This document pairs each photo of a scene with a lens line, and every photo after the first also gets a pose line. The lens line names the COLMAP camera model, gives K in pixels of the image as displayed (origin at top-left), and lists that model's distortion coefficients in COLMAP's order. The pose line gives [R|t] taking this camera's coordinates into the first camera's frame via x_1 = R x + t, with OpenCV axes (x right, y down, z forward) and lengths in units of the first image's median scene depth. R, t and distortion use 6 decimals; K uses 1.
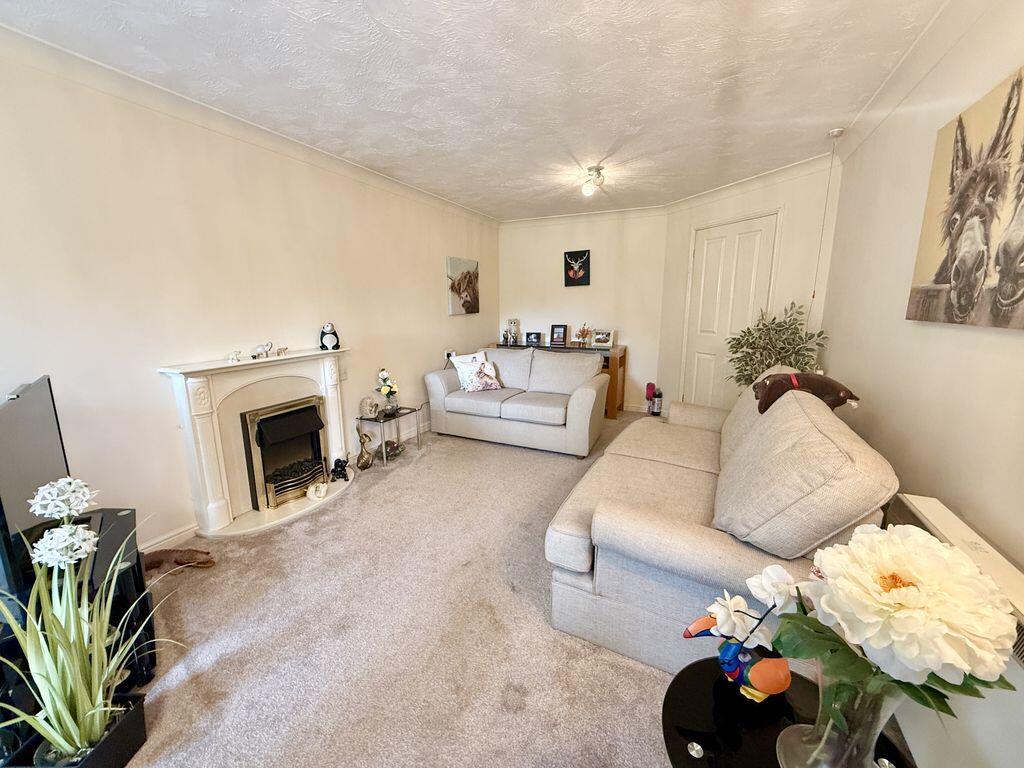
lens RADIAL K [[412.4, 0, 512.0], [0, 412.4, 384.0], [0, 0, 1]] dist [0.001000, 0.000085]
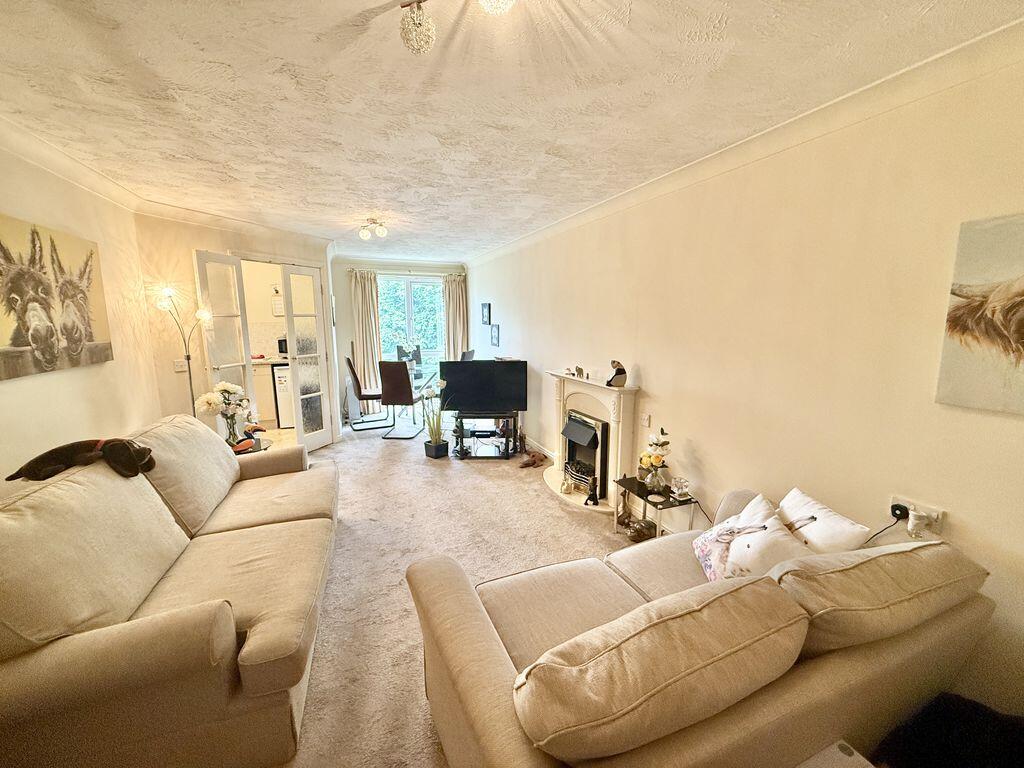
lens RADIAL K [[412.4, 0, 512.0], [0, 412.4, 384.0], [0, 0, 1]] dist [0.001000, 0.000085]
pose [[-0.674200, 0.127279, -0.727499, 1.011830], [-0.134479, 0.947415, 0.290381, -0.747214], [0.726202, 0.293608, -0.621630, 3.092223]]
